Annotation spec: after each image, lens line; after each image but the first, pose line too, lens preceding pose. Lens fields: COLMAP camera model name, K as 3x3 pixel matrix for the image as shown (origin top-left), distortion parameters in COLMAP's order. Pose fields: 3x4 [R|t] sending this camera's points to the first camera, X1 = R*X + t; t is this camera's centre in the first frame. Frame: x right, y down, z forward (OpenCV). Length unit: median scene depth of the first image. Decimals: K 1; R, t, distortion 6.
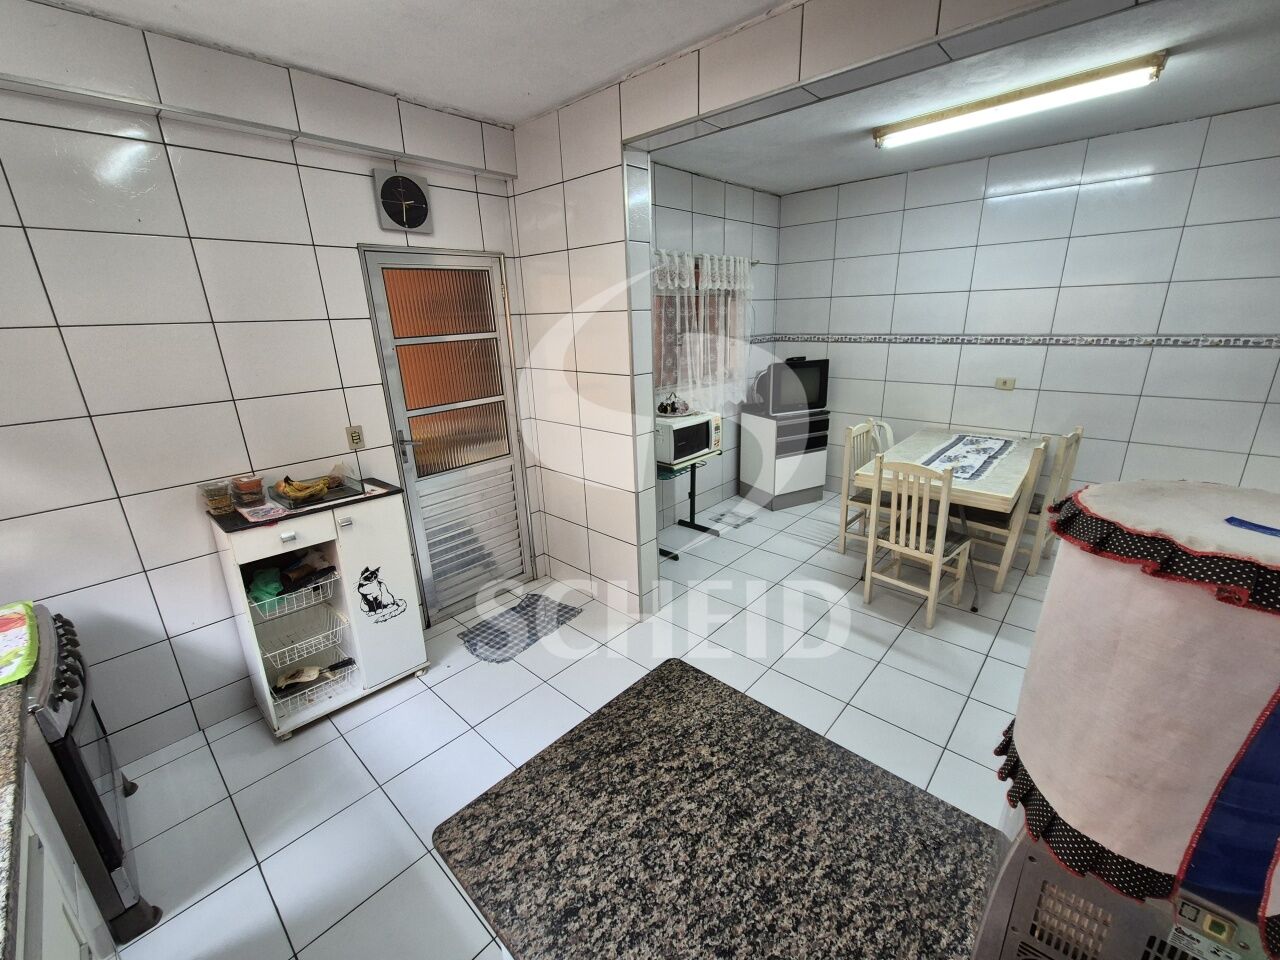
lens RADIAL K [[523.8, 0, 648.5], [0, 523.8, 476.9], [0, 0, 1]] dist [0.002728, -0.000043]
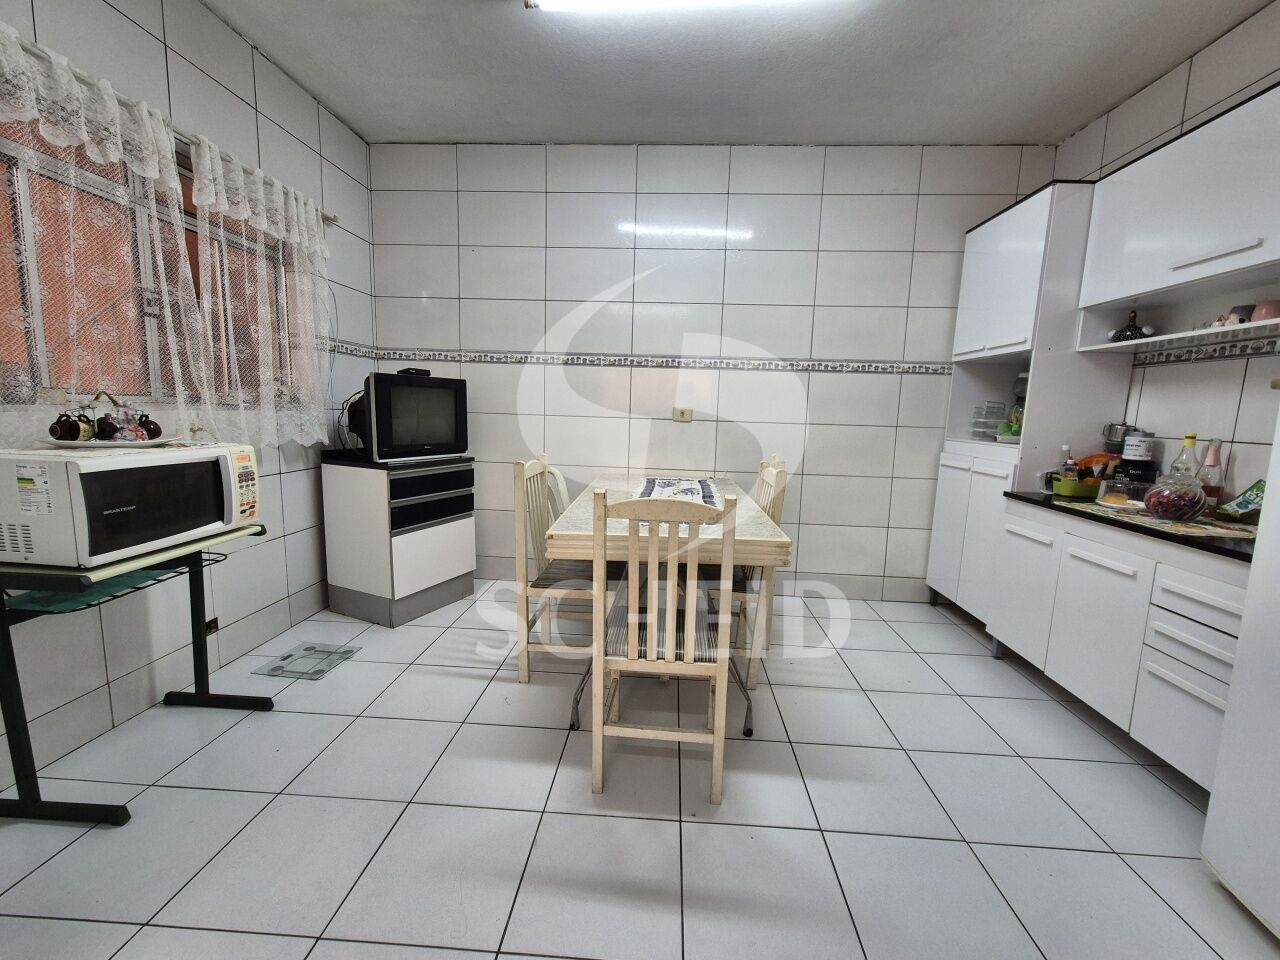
lens RADIAL K [[523.8, 0, 643.7], [0, 523.8, 477.9], [0, 0, 1]] dist [0.002728, -0.000043]
pose [[0.776362, -0.030405, 0.629553, 0.110751], [0.134357, 0.983862, -0.118172, 0.009973], [-0.615800, 0.176329, 0.767918, 0.425219]]
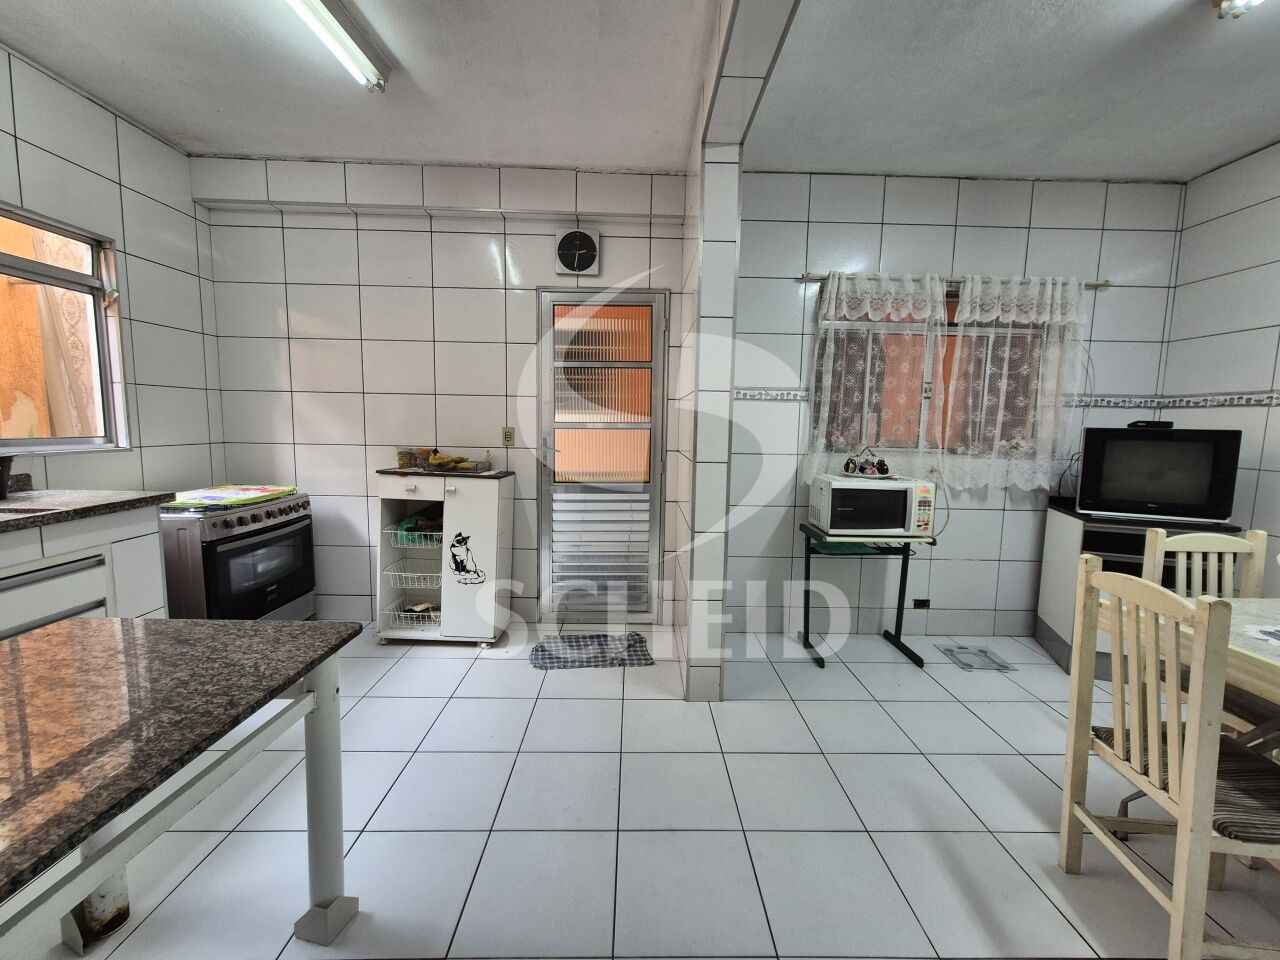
lens RADIAL K [[523.8, 0, 642.6], [0, 523.8, 475.8], [0, 0, 1]] dist [0.002728, -0.000043]
pose [[0.686497, 0.116270, -0.717776, 0.364874], [-0.253395, 0.963508, -0.086277, 0.026685], [0.681552, 0.241110, 0.690908, 0.252638]]
